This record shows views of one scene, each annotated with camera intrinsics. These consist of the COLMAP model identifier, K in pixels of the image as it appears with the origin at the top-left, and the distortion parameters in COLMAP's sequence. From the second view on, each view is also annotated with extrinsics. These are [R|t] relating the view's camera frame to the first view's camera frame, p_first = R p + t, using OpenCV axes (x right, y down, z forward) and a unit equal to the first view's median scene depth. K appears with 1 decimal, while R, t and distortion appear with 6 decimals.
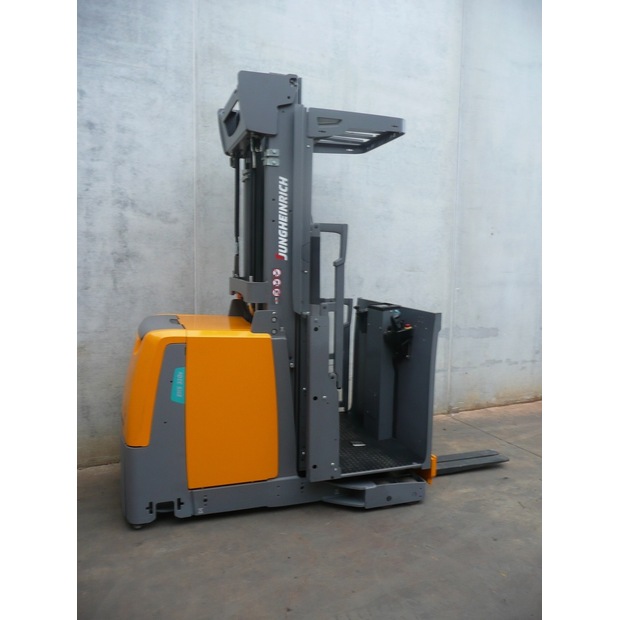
lens RADIAL K [[518.4, 0, 316.8], [0, 518.4, 308.4], [0, 0, 1]] dist [-0.012711, 0.003039]
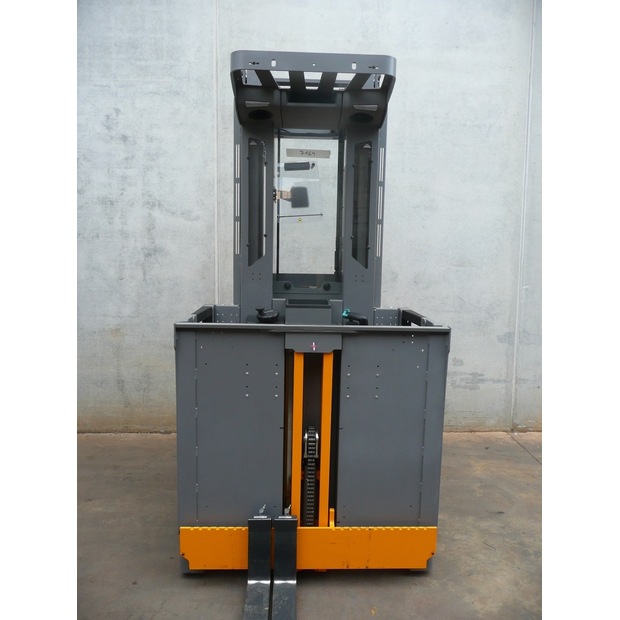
lens RADIAL K [[518.4, 0, 316.8], [0, 518.4, 308.4], [0, 0, 1]] dist [-0.012711, 0.003039]
pose [[0.912756, 0.035216, -0.406985, 0.417603], [-0.034394, 0.999365, 0.009336, 0.001259], [0.407055, 0.005477, 0.913387, 0.113477]]
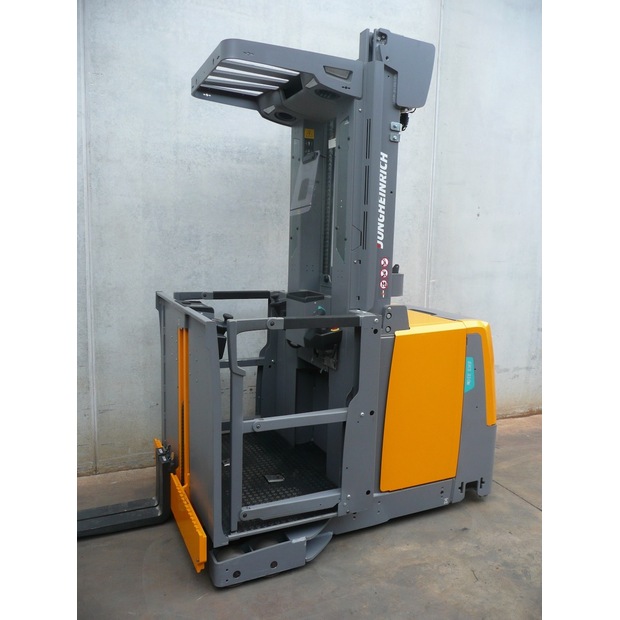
lens RADIAL K [[518.4, 0, 316.8], [0, 518.4, 308.4], [0, 0, 1]] dist [-0.012711, 0.003039]
pose [[0.998646, 0.016793, -0.049228, 0.174959], [-0.015521, 0.999539, 0.026102, -0.017553], [0.049644, -0.025302, 0.998446, 0.224006]]
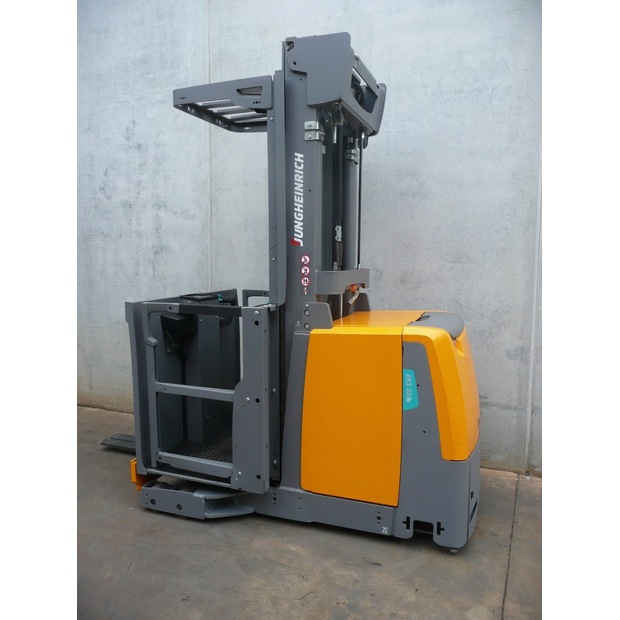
lens RADIAL K [[518.4, 0, 316.8], [0, 518.4, 308.4], [0, 0, 1]] dist [-0.012711, 0.003039]
pose [[0.653830, 0.060417, -0.754226, 0.791684], [-0.066269, 0.997549, 0.022461, -0.013349], [0.753734, 0.035297, 0.656231, 0.481642]]
